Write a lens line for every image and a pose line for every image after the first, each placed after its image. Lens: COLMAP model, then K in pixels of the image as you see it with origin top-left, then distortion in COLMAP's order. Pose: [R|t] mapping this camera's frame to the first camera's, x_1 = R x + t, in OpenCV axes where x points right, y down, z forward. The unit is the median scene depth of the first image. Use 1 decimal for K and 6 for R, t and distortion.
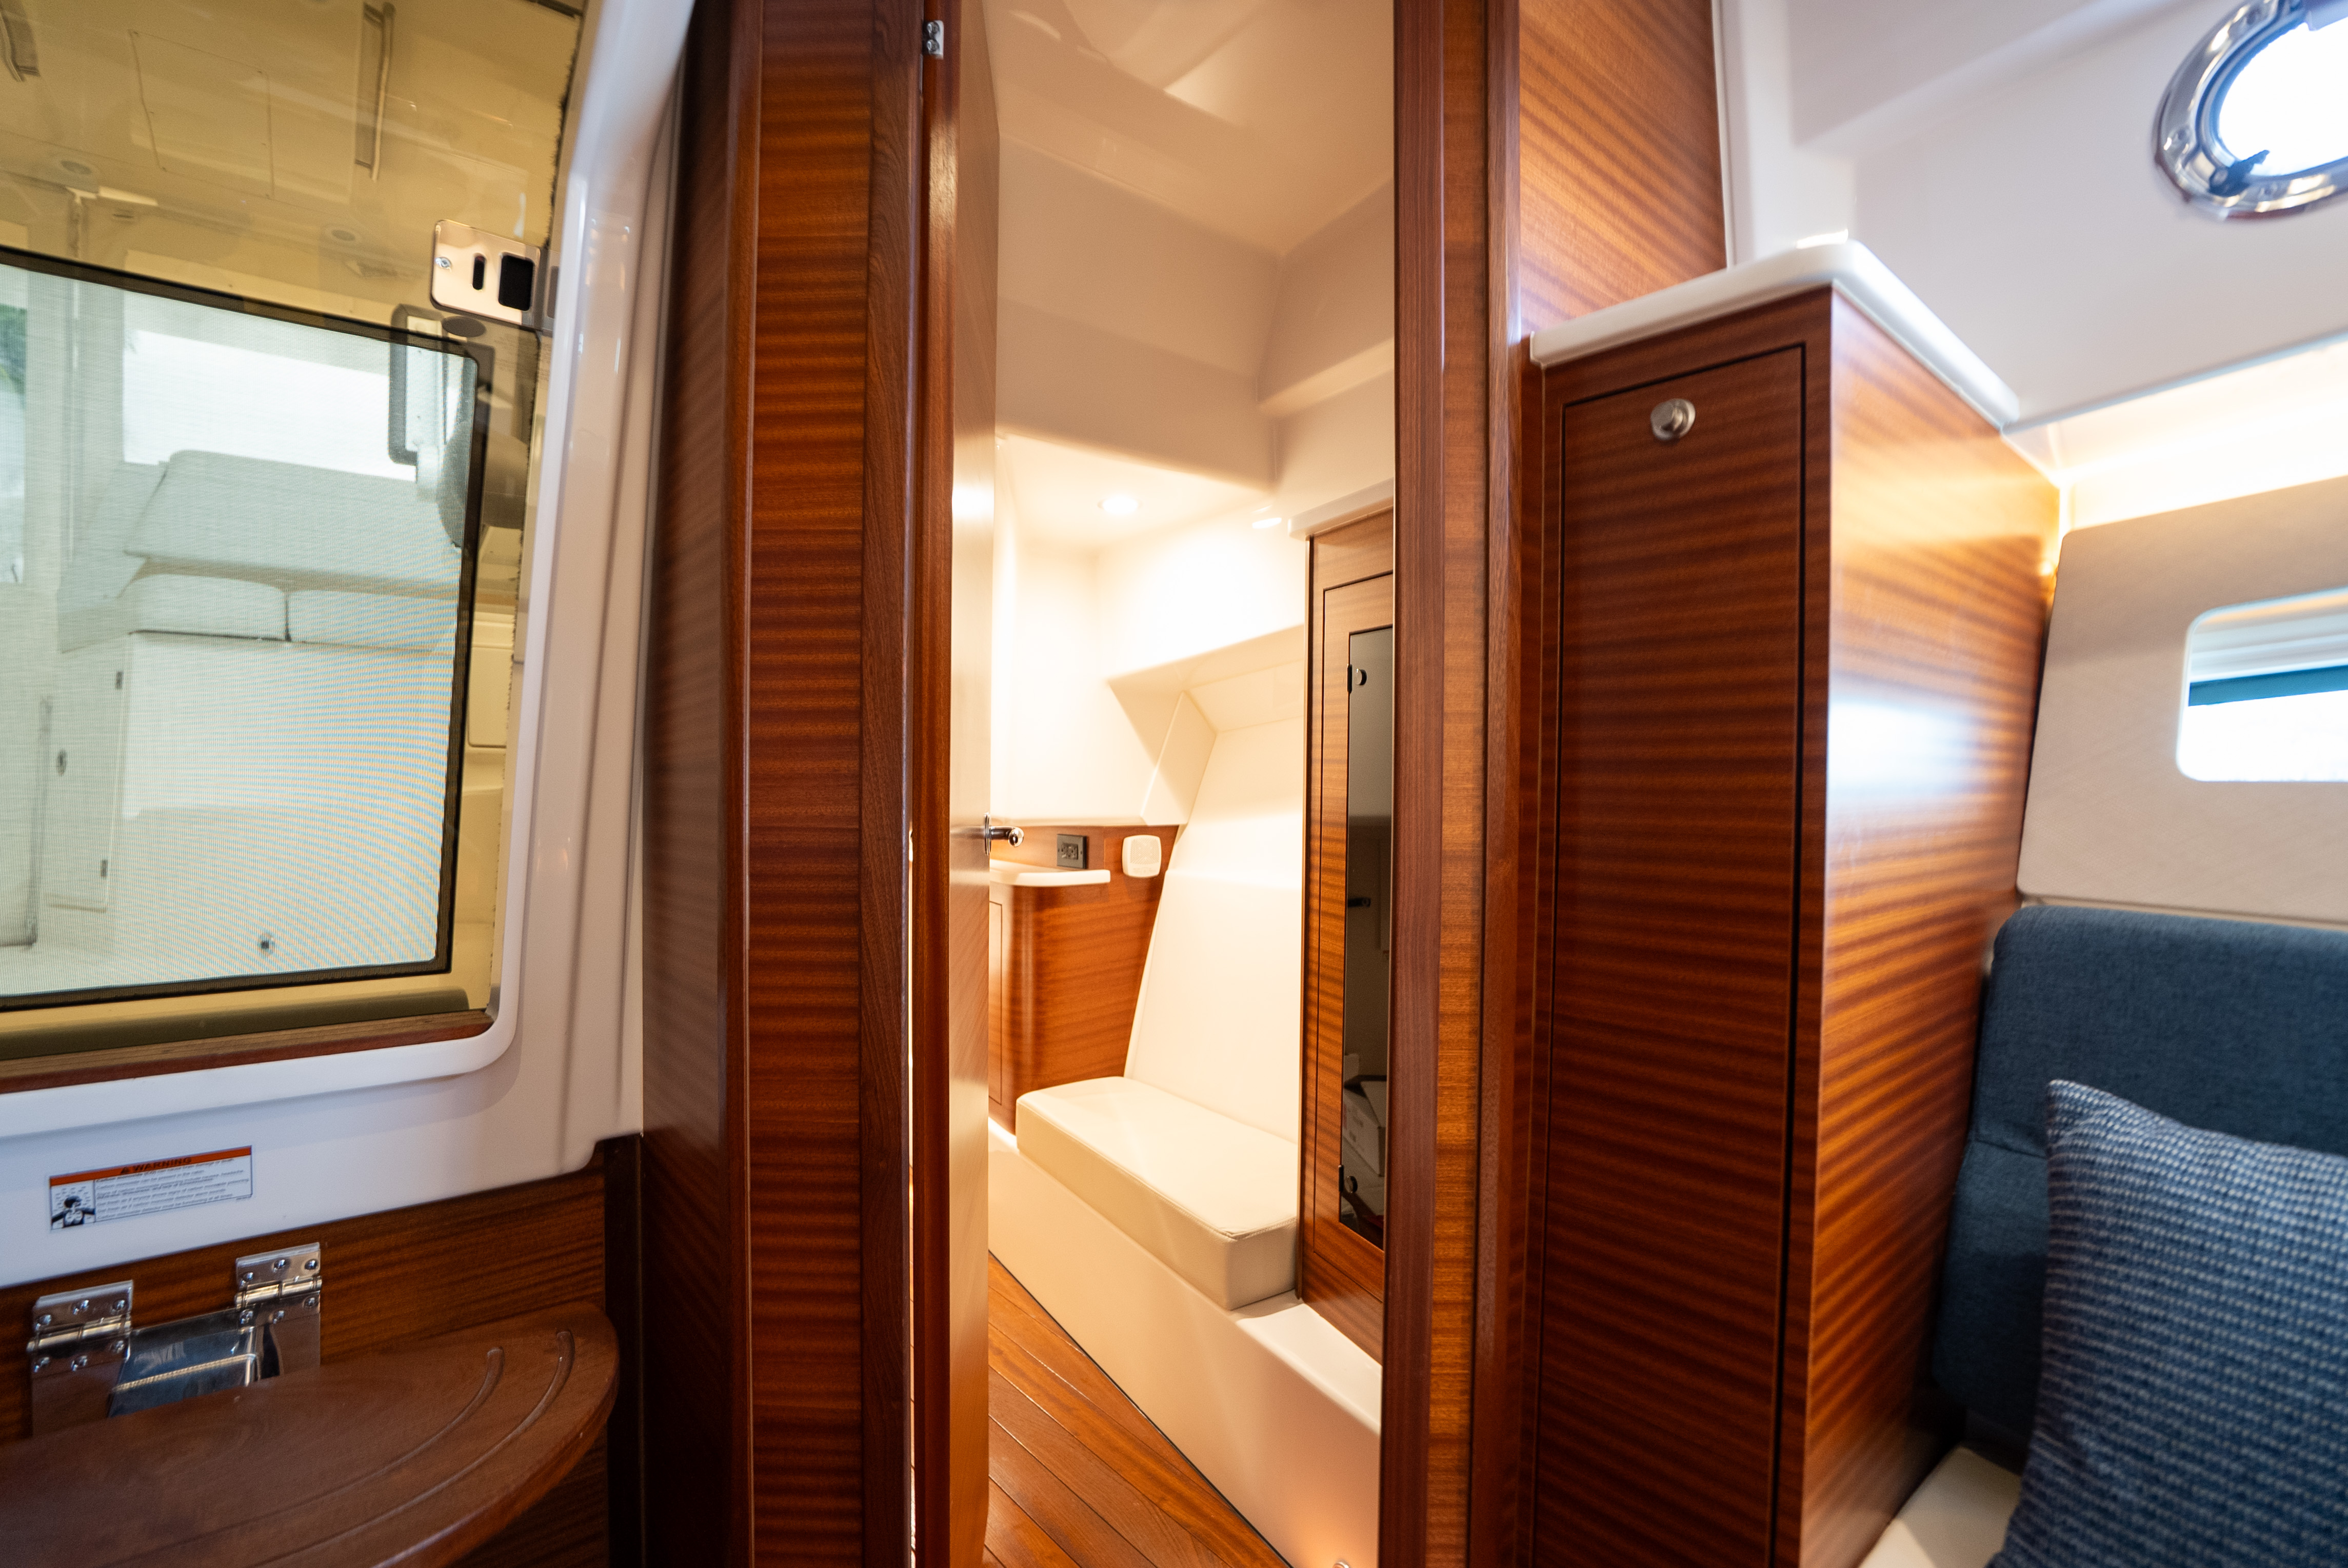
lens RADIAL K [[1096.6, 0, 1165.8], [0, 1096.6, 783.1], [0, 0, 1]] dist [-0.059113, 0.022734]
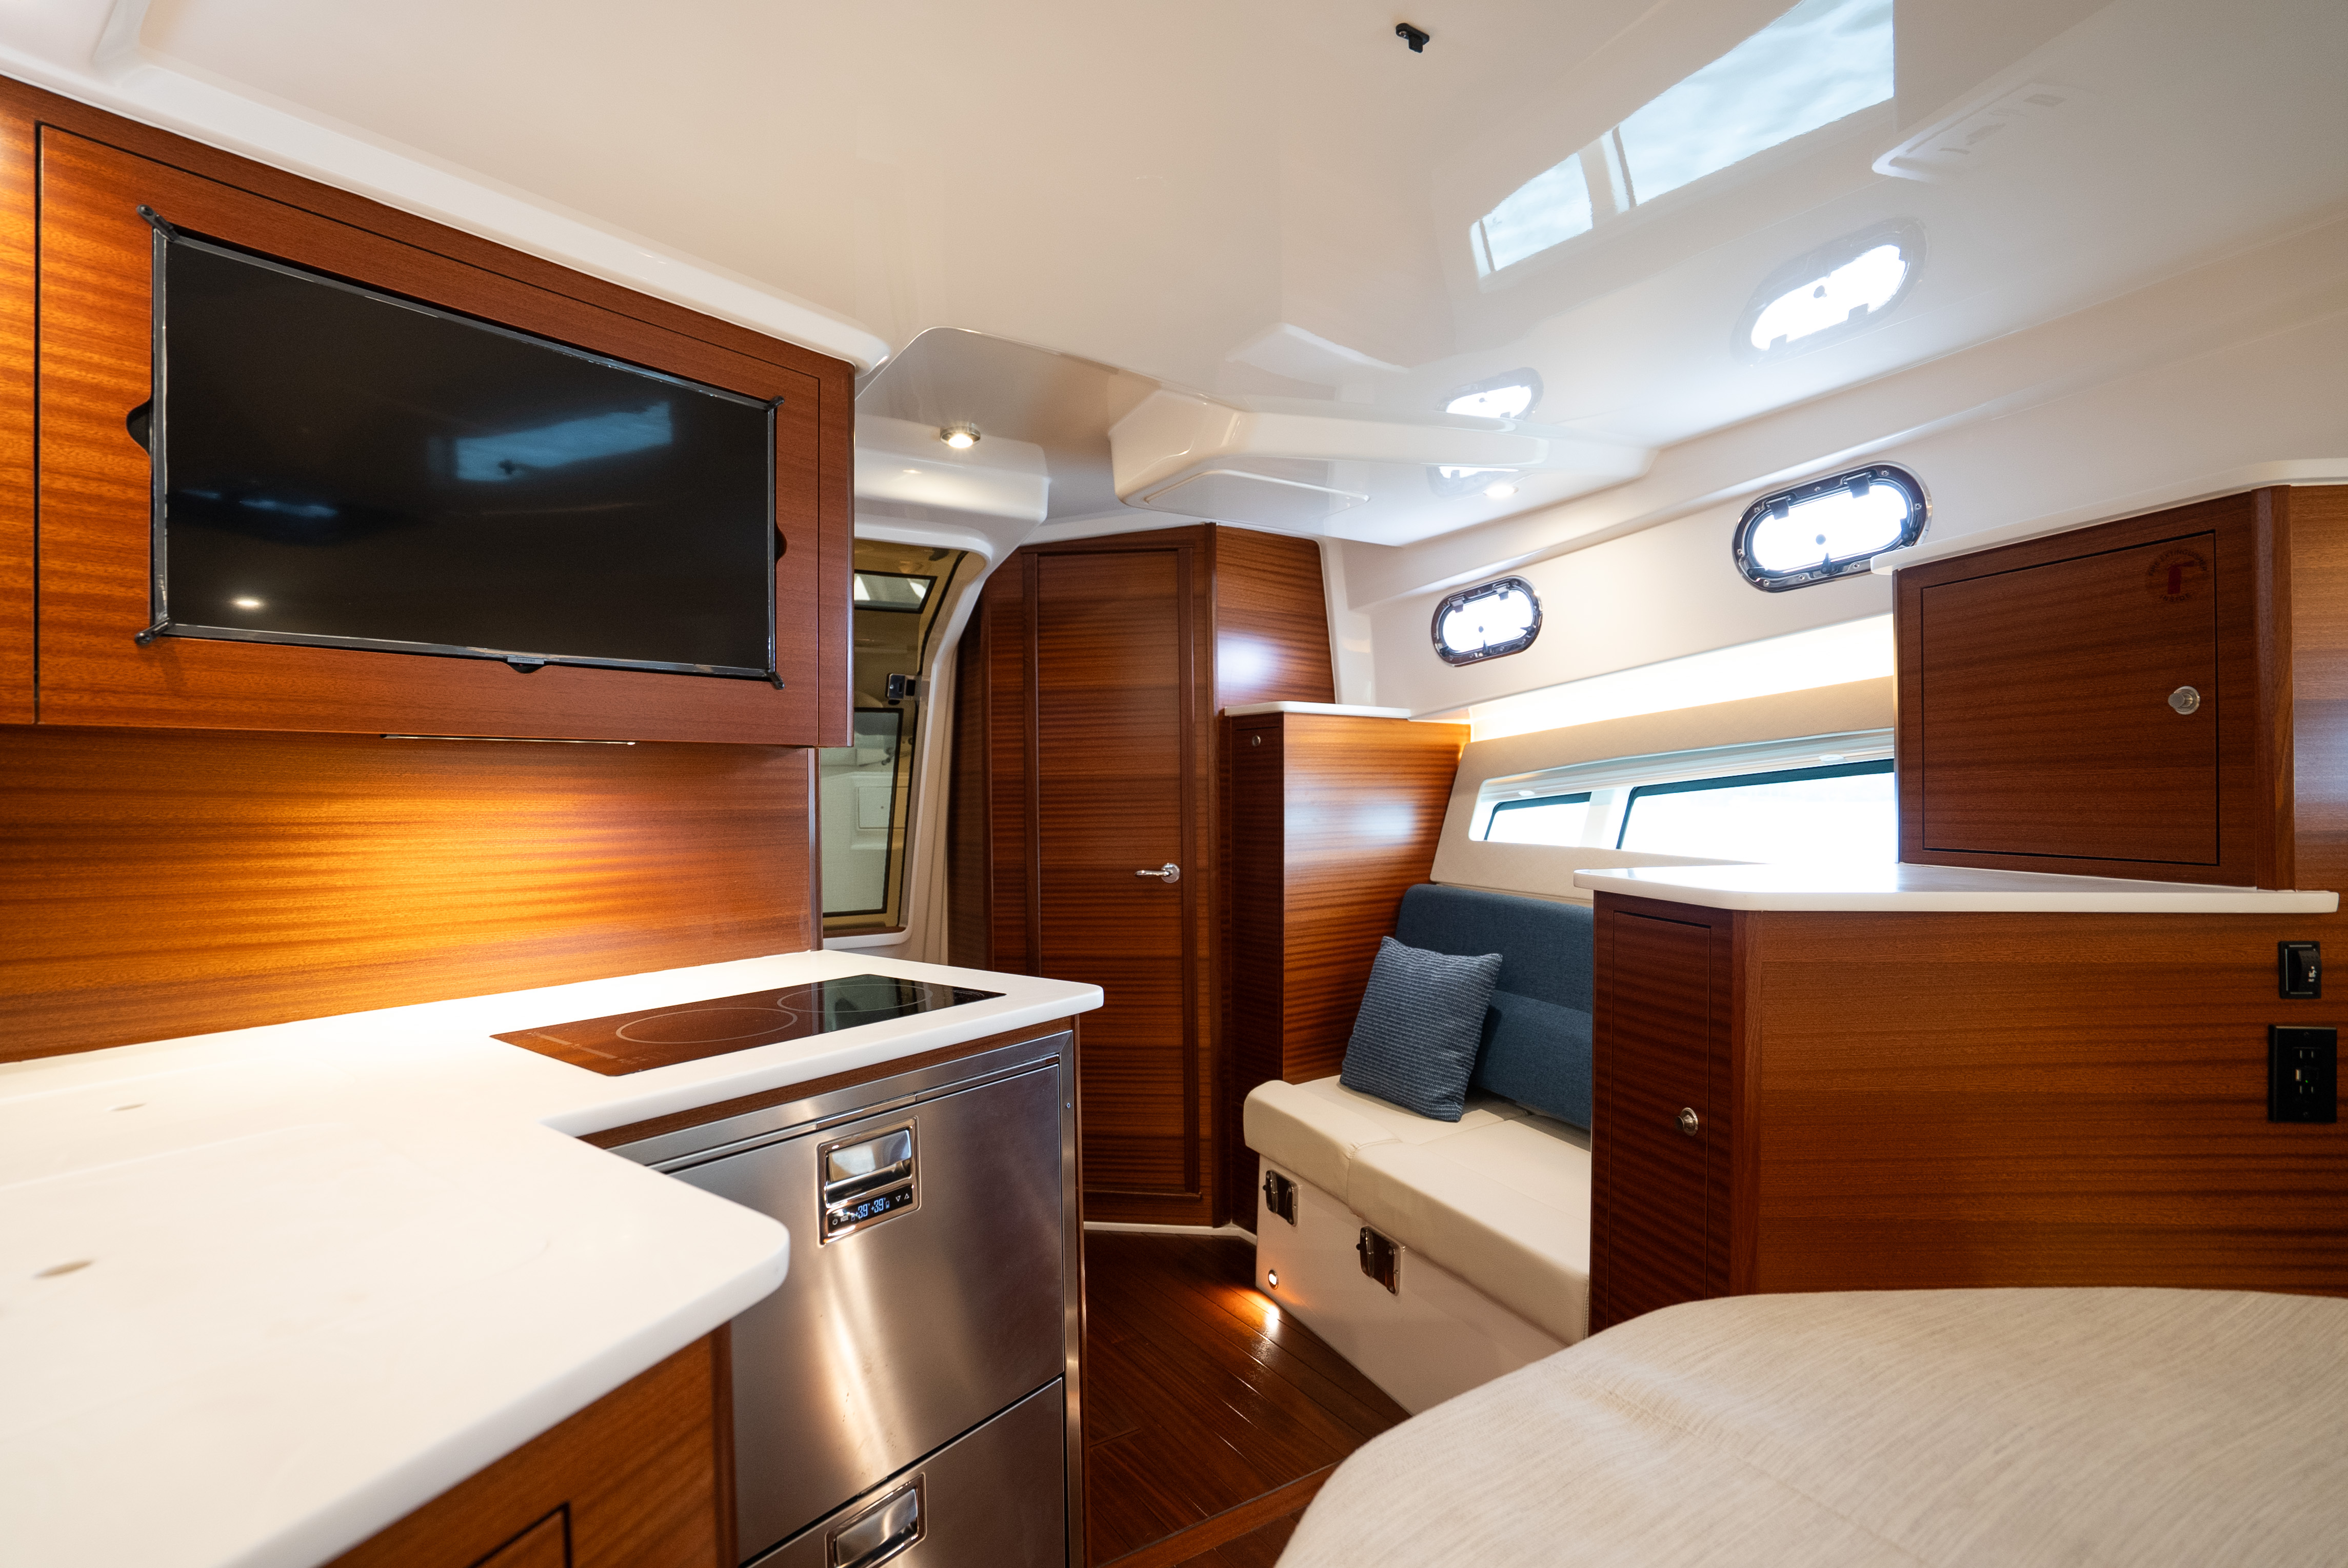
lens RADIAL K [[1096.6, 0, 1165.8], [0, 1096.6, 783.1], [0, 0, 1]] dist [-0.059113, 0.022734]
pose [[0.993529, -0.019904, -0.111820, 0.501786], [0.018314, 0.999716, -0.015226, -0.139000], [0.112092, 0.013080, 0.993612, -2.174828]]
